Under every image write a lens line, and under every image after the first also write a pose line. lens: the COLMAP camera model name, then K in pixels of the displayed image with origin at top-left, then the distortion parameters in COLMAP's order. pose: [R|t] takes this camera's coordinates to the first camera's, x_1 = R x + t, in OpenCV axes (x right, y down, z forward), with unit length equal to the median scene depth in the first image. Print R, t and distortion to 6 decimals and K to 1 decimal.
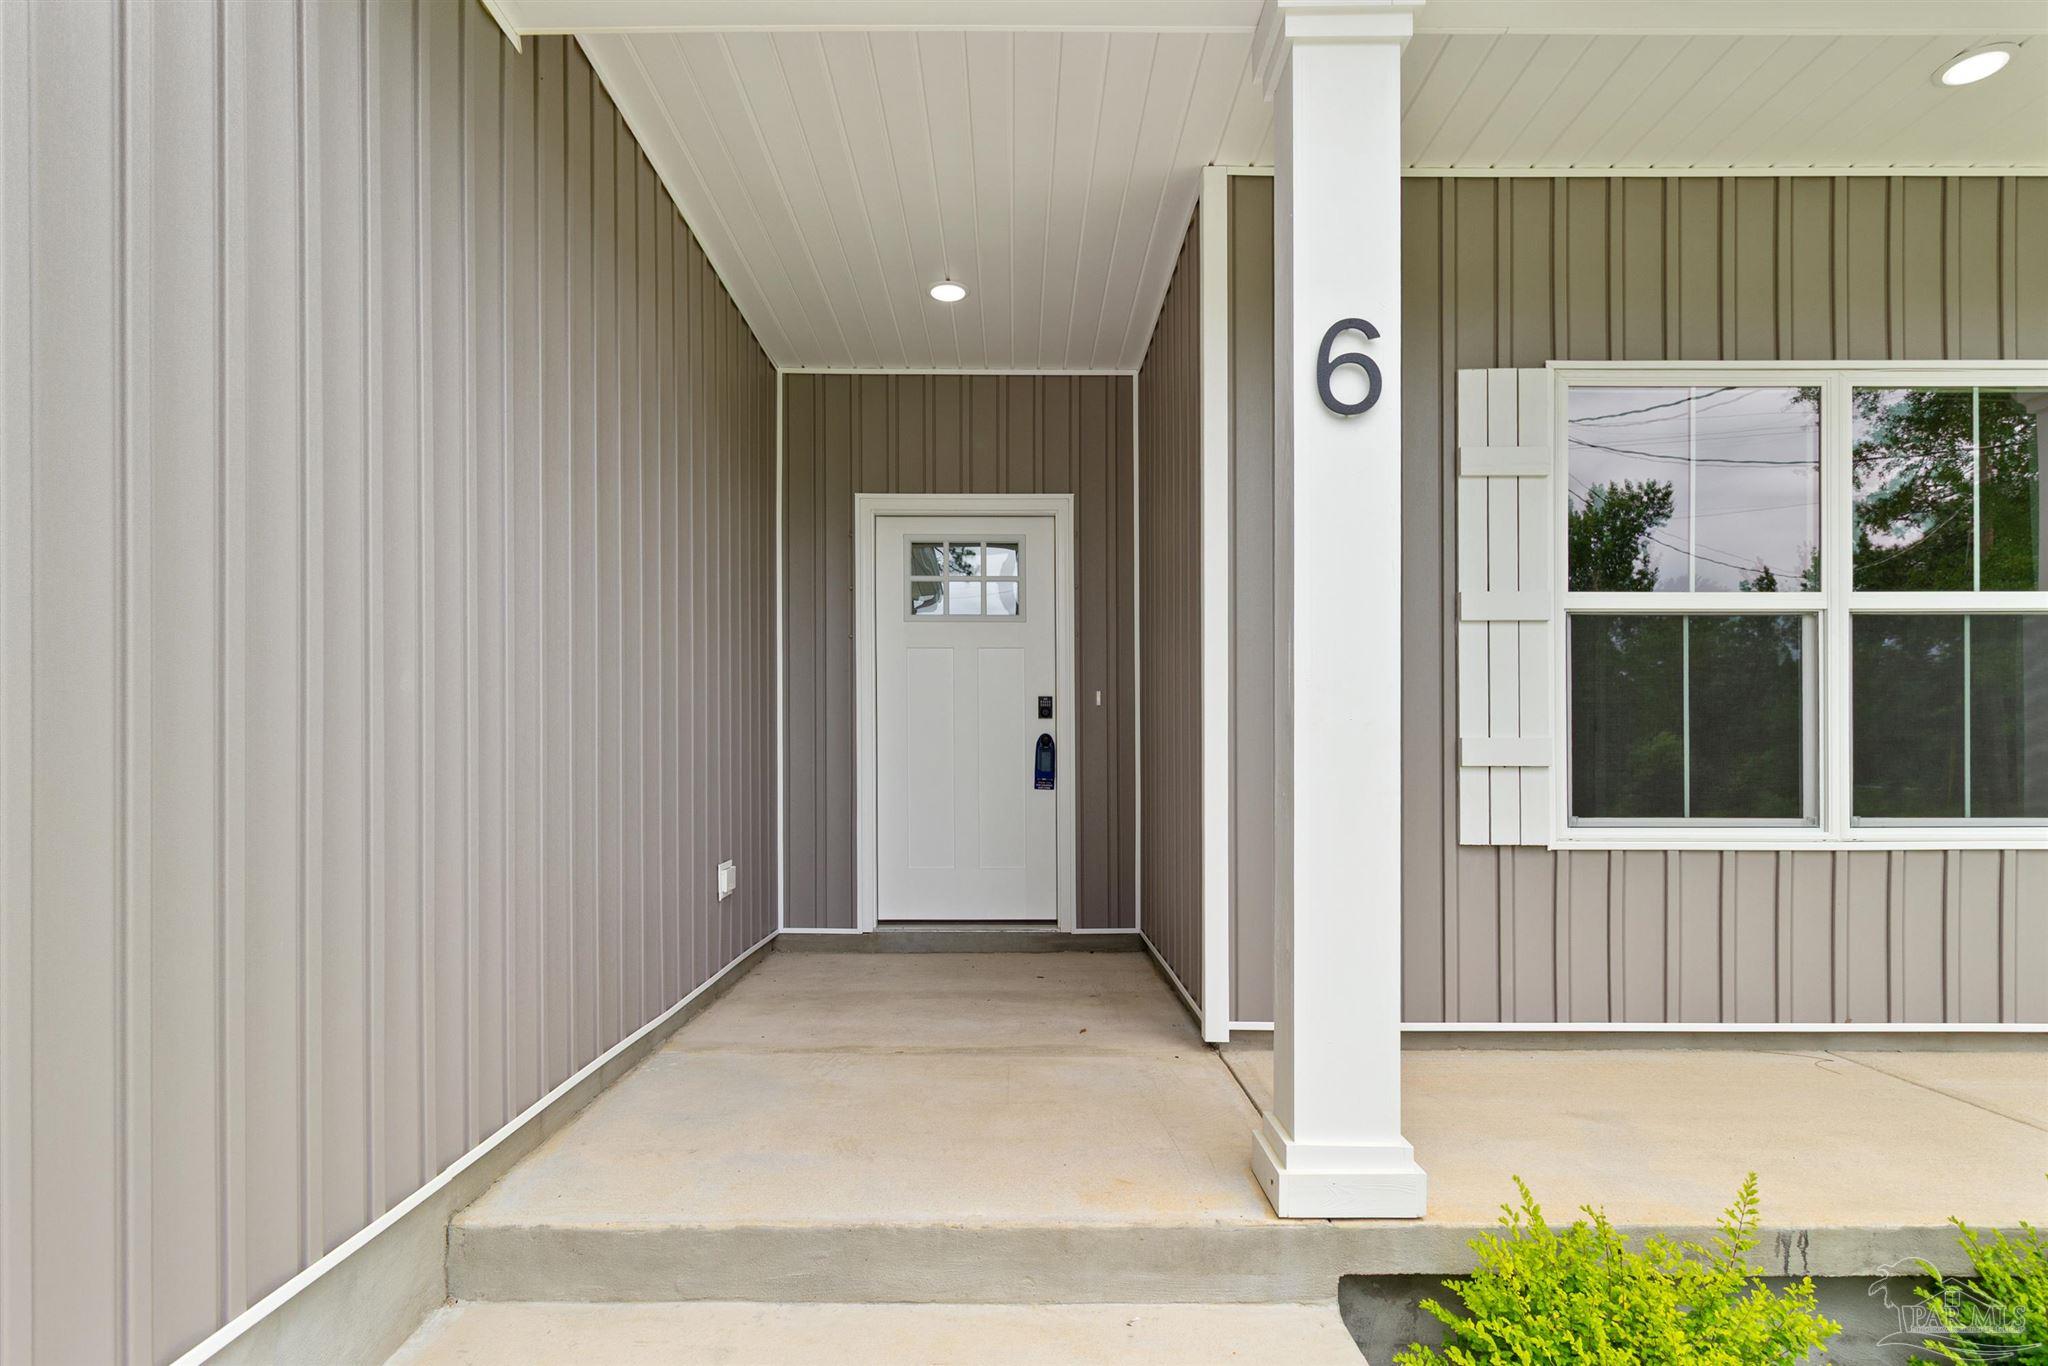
lens RADIAL K [[1118.4, 0, 1013.0], [0, 1118.4, 662.4], [0, 0, 1]] dist [0.001937, 0.000241]
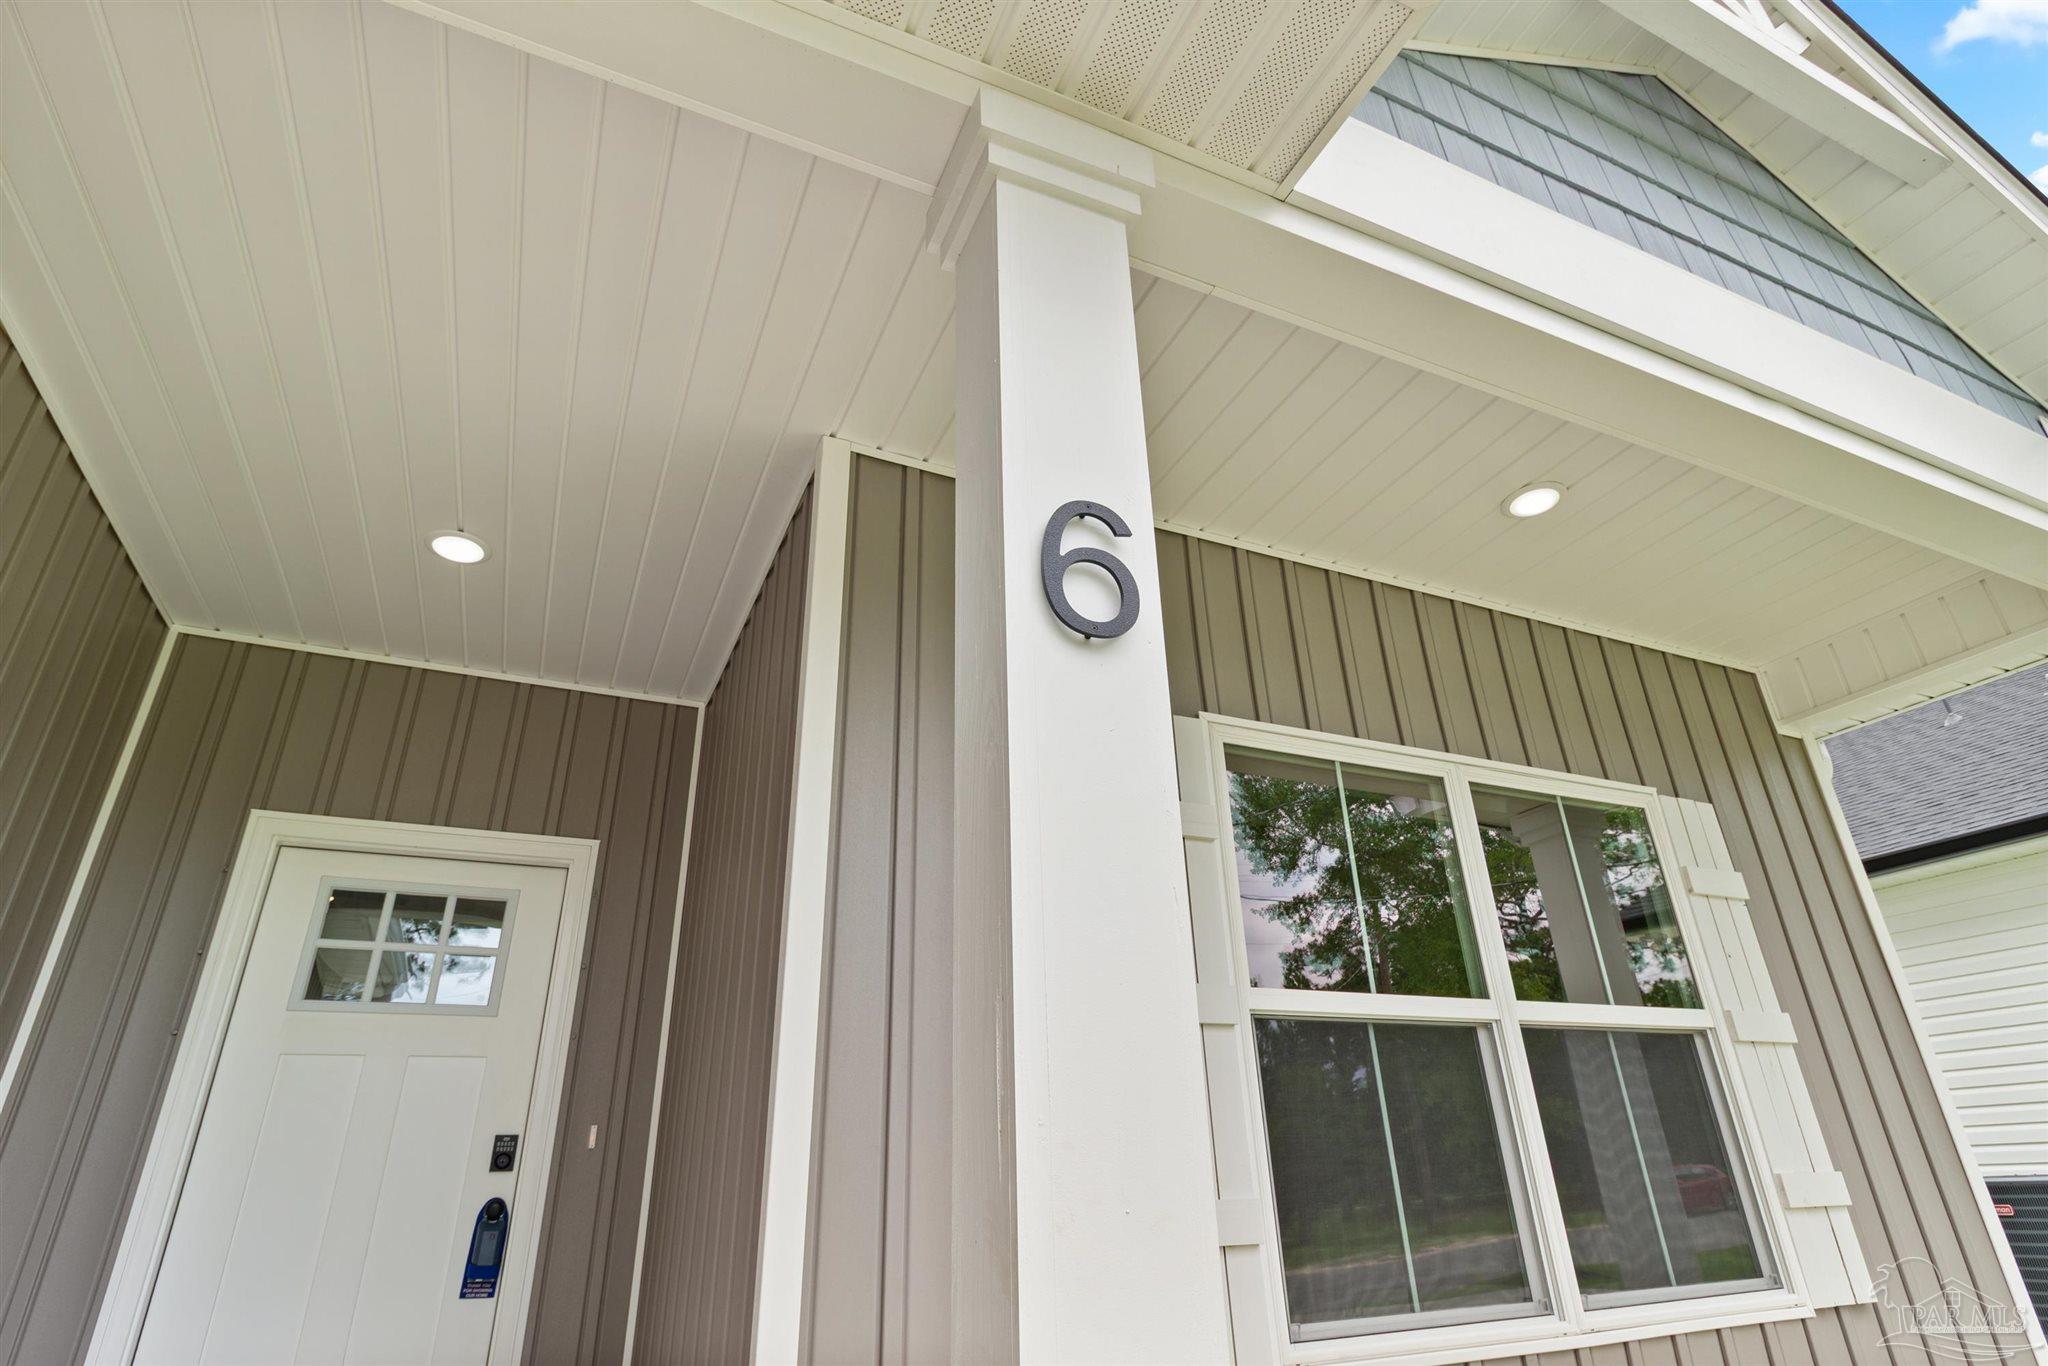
lens RADIAL K [[1048.8, 0, 1024.0], [0, 1048.8, 683.0], [0, 0, 1]] dist [0.003907, 0.000250]
pose [[0.909557, 0.153011, 0.386385, 0.034325], [-0.005673, 0.934236, -0.356610, 0.000623], [-0.415540, 0.322165, 0.850609, 0.340825]]
